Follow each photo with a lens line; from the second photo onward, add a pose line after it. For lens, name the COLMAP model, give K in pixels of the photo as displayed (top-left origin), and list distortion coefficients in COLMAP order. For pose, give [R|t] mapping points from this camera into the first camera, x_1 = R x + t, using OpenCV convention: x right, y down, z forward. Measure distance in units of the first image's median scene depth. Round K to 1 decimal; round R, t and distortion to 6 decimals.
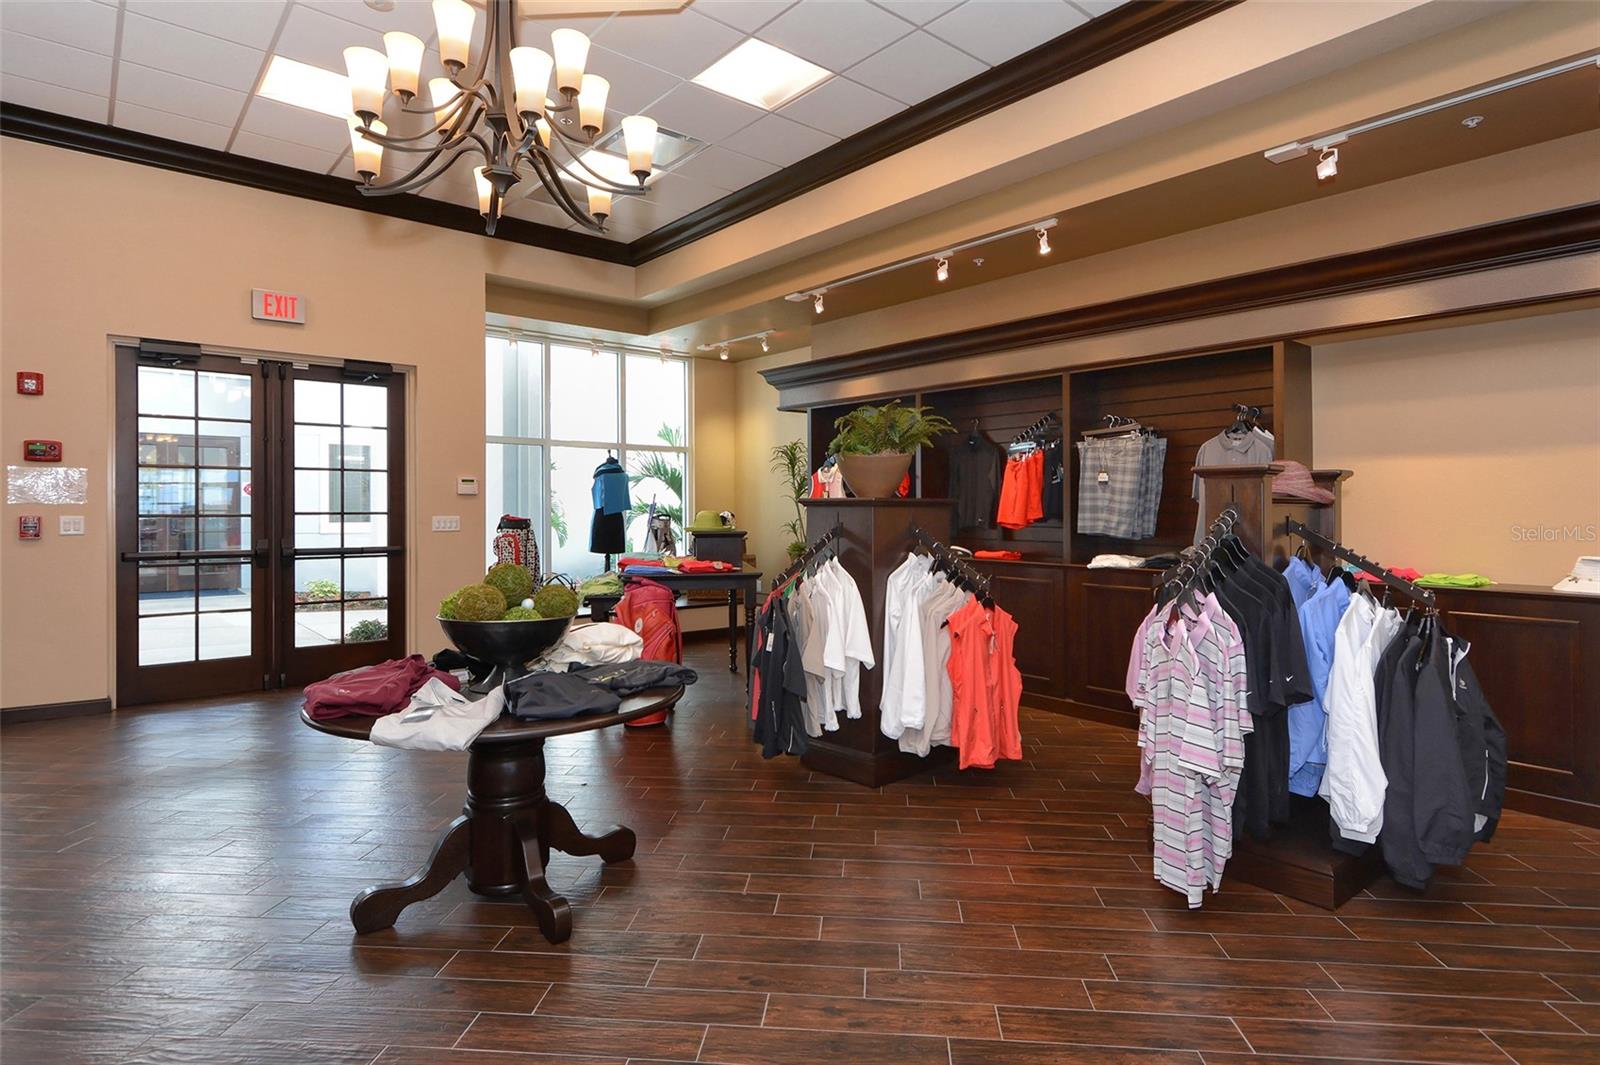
lens RADIAL K [[858.2, 0, 815.4], [0, 858.2, 491.2], [0, 0, 1]] dist [0.019596, 0.000545]
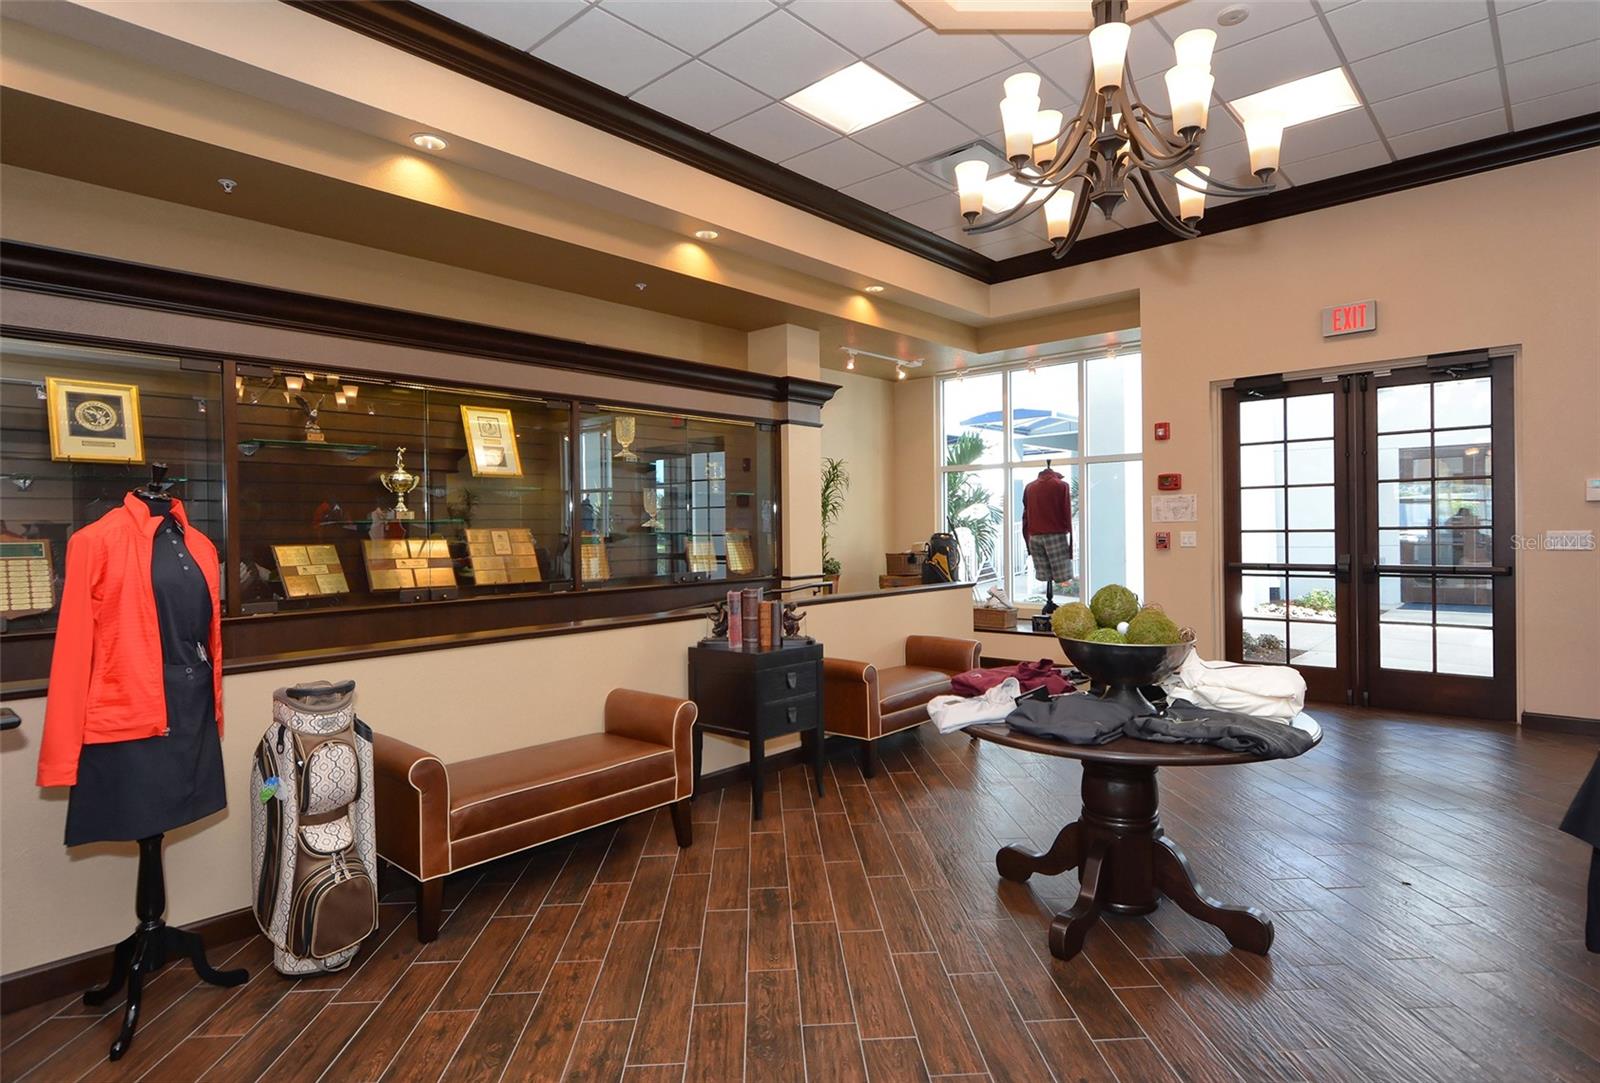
lens RADIAL K [[855.7, 0, 804.2], [0, 855.7, 549.5], [0, 0, 1]] dist [0.005592, 0.001107]
pose [[0.138885, 0.020423, -0.990098, 0.260747], [0.035496, 0.999042, 0.025587, 0.002554], [0.989672, -0.038699, 0.138028, 0.234694]]
